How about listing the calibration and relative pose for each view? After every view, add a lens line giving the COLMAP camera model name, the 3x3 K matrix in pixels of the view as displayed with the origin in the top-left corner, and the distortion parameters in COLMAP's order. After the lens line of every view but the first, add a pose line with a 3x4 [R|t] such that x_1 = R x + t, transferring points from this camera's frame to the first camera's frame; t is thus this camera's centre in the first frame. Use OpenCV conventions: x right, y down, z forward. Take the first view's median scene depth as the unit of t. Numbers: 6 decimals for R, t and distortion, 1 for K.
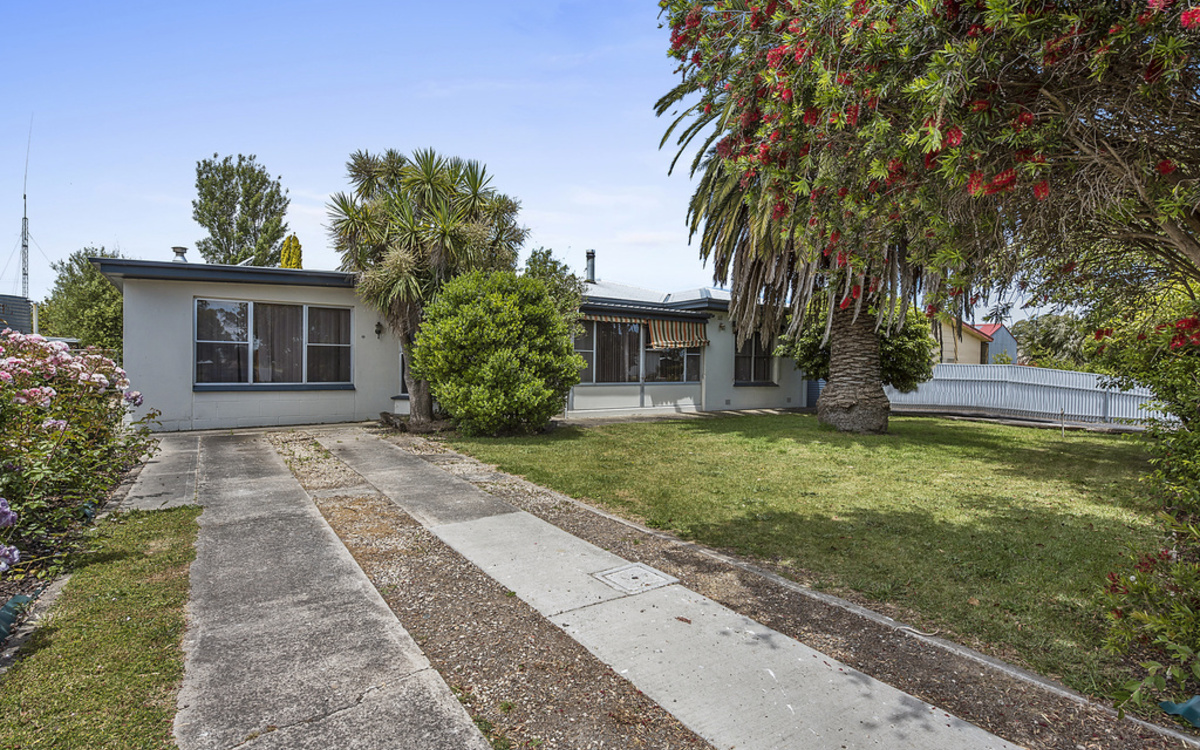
lens RADIAL K [[548.2, 0, 600.0], [0, 548.2, 375.0], [0, 0, 1]] dist [0.000293, -0.000027]
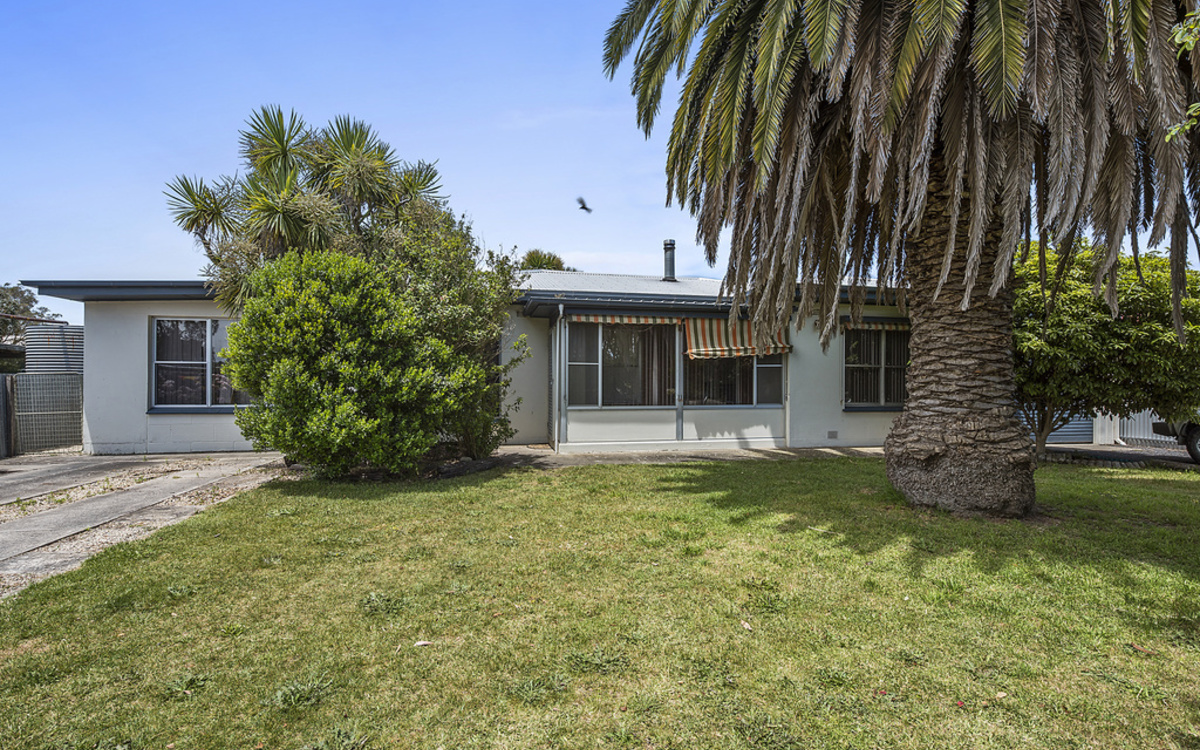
lens RADIAL K [[548.2, 0, 600.0], [0, 548.2, 375.0], [0, 0, 1]] dist [0.000293, -0.000027]
pose [[0.920999, -0.016413, -0.389218, 0.326061], [0.002125, 0.999309, -0.037112, -0.000145], [0.389558, 0.033353, 0.920398, 0.365092]]
